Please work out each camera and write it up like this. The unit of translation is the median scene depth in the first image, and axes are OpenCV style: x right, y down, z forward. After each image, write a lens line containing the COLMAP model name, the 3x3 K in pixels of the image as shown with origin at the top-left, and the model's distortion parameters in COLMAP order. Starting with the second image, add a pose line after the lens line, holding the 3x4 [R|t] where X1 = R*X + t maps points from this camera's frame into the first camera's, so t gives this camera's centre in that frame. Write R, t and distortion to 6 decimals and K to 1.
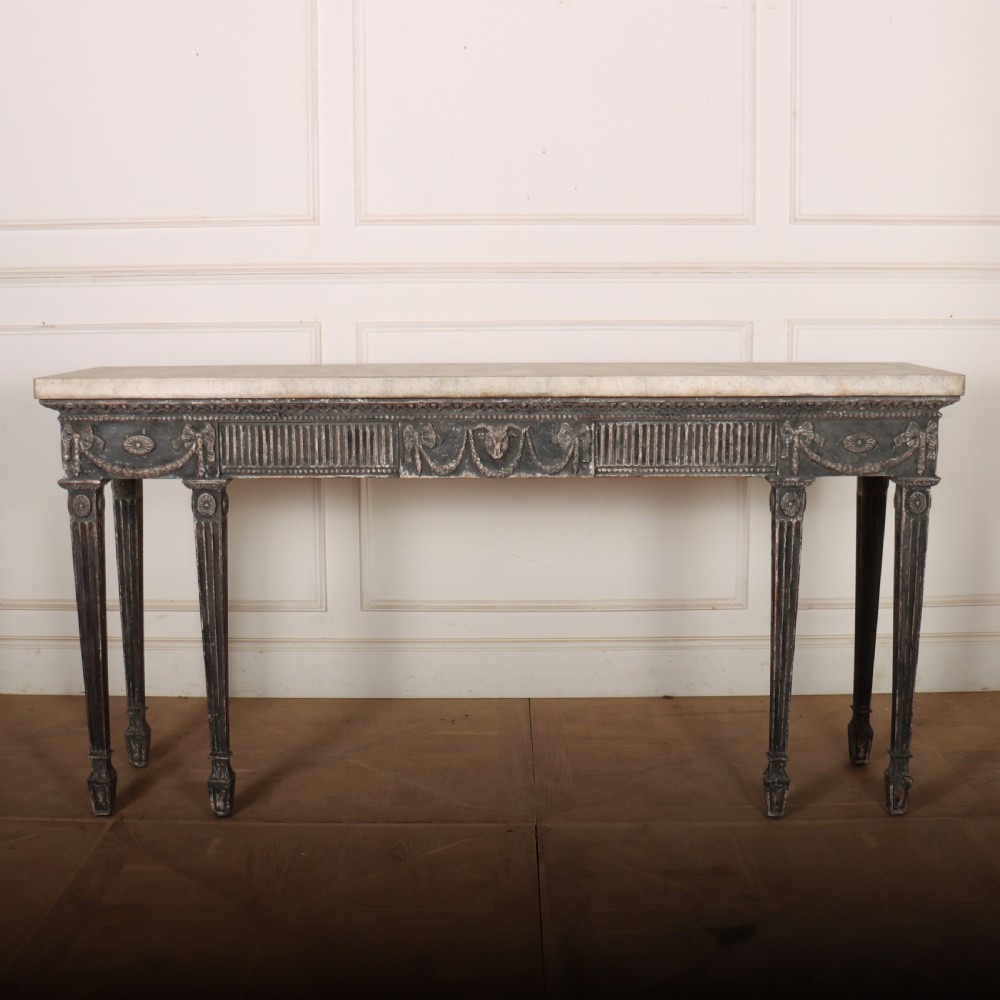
lens RADIAL K [[1400.8, 0, 497.4], [0, 1400.8, 516.3], [0, 0, 1]] dist [-0.148097, 0.056346]
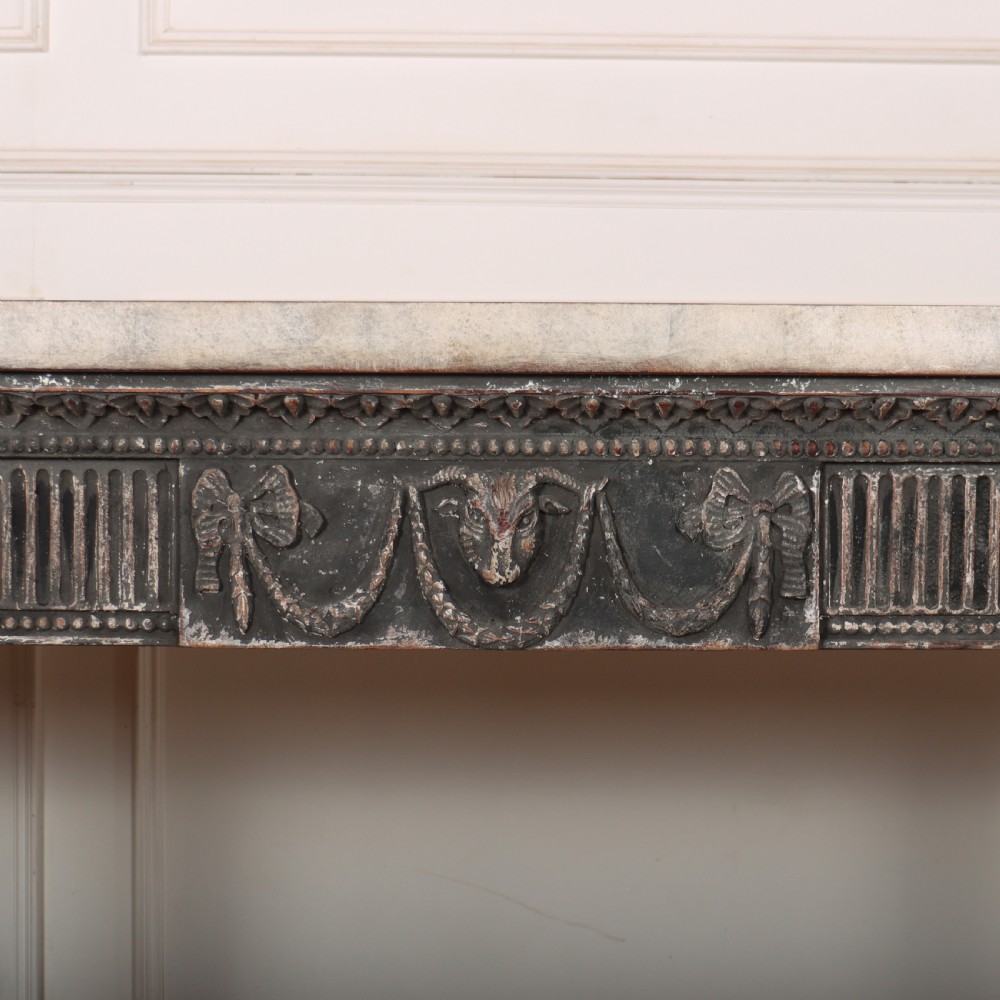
lens RADIAL K [[2194.1, 0, 531.6], [0, 2194.1, 500.1], [0, 0, 1]] dist [-0.112329, -0.022354]
pose [[0.999730, 0.010161, 0.020875, -0.003613], [-0.006539, 0.985969, -0.166802, 0.019888], [-0.022277, 0.166620, 0.985769, 0.530006]]
